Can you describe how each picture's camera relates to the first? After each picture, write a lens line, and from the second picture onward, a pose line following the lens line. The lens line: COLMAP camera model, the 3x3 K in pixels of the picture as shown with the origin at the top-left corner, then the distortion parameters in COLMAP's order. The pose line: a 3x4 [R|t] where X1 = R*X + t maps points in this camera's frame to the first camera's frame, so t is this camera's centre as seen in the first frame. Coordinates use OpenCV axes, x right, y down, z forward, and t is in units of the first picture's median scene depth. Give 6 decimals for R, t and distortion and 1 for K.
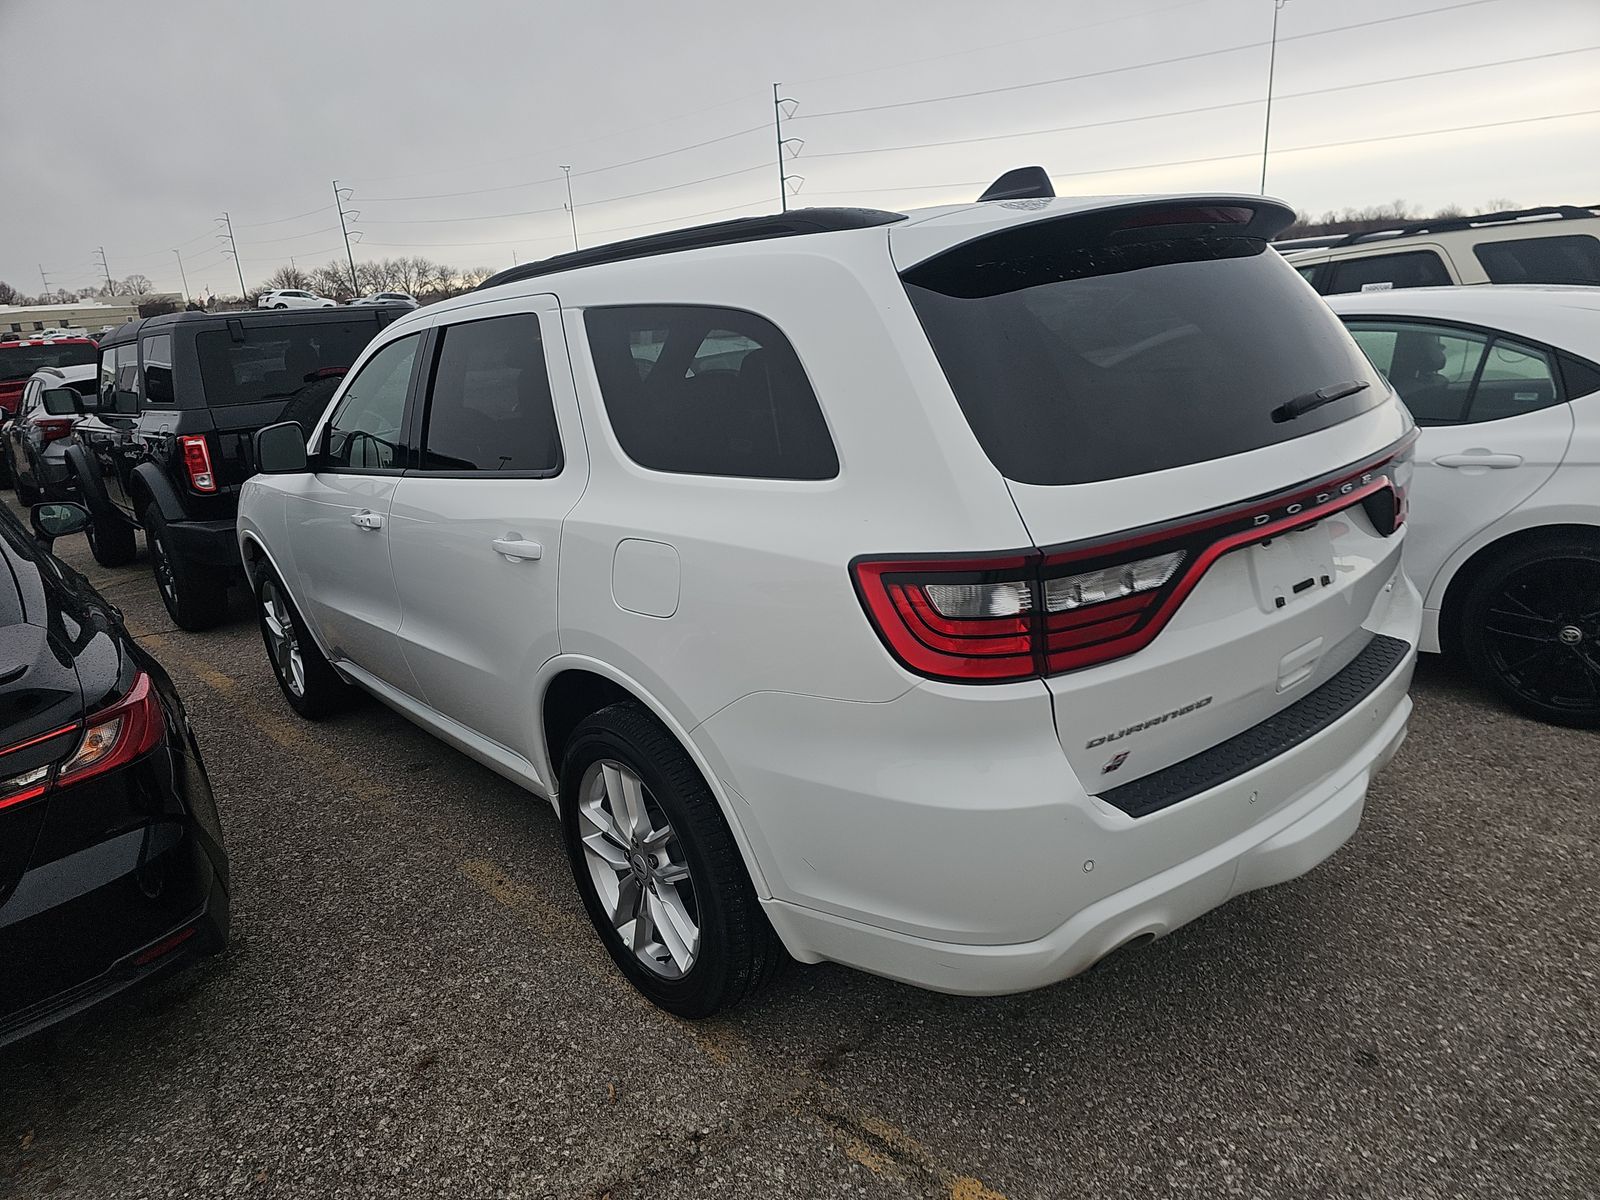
lens RADIAL K [[1080.6, 0, 795.0], [0, 1080.6, 599.4], [0, 0, 1]] dist [0.069196, -0.069836]
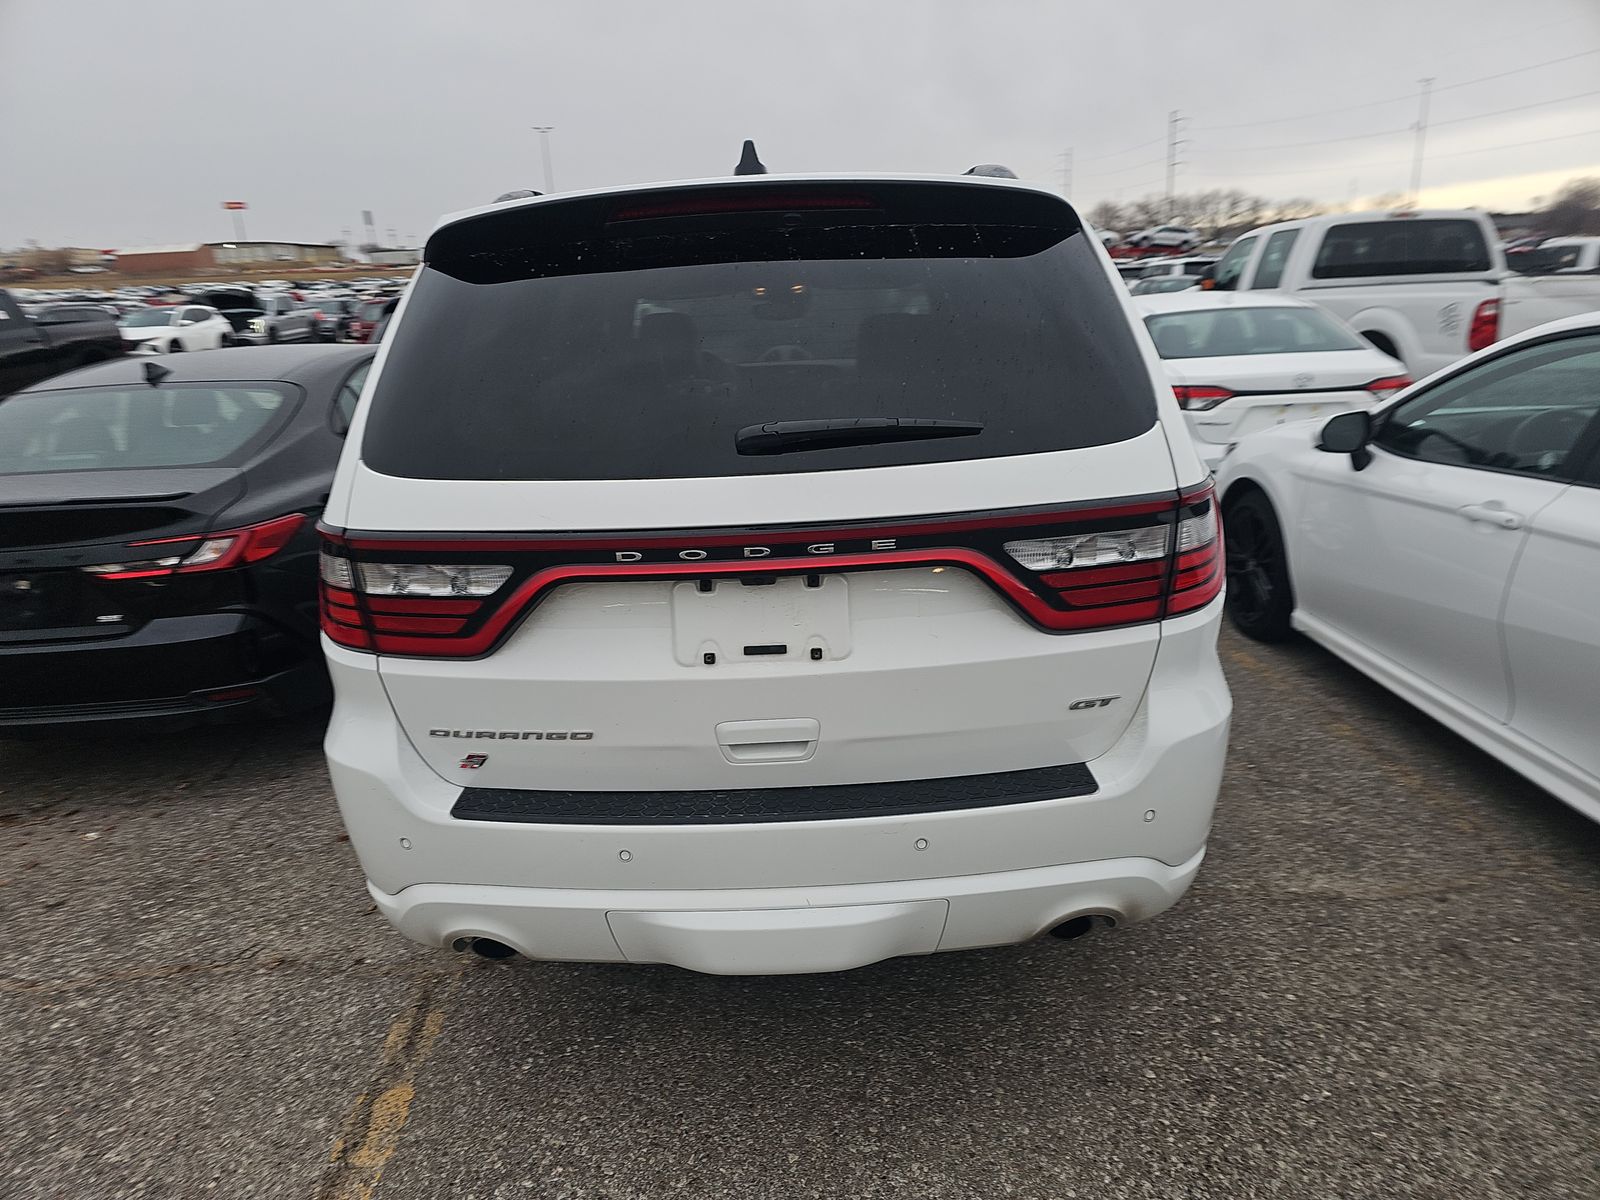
lens RADIAL K [[1080.6, 0, 795.0], [0, 1080.6, 599.4], [0, 0, 1]] dist [0.069196, -0.069836]
pose [[0.744426, 0.227527, -0.627744, 0.976949], [-0.190562, 0.973446, 0.126844, -0.157451], [0.639935, 0.025198, 0.768016, 0.367197]]
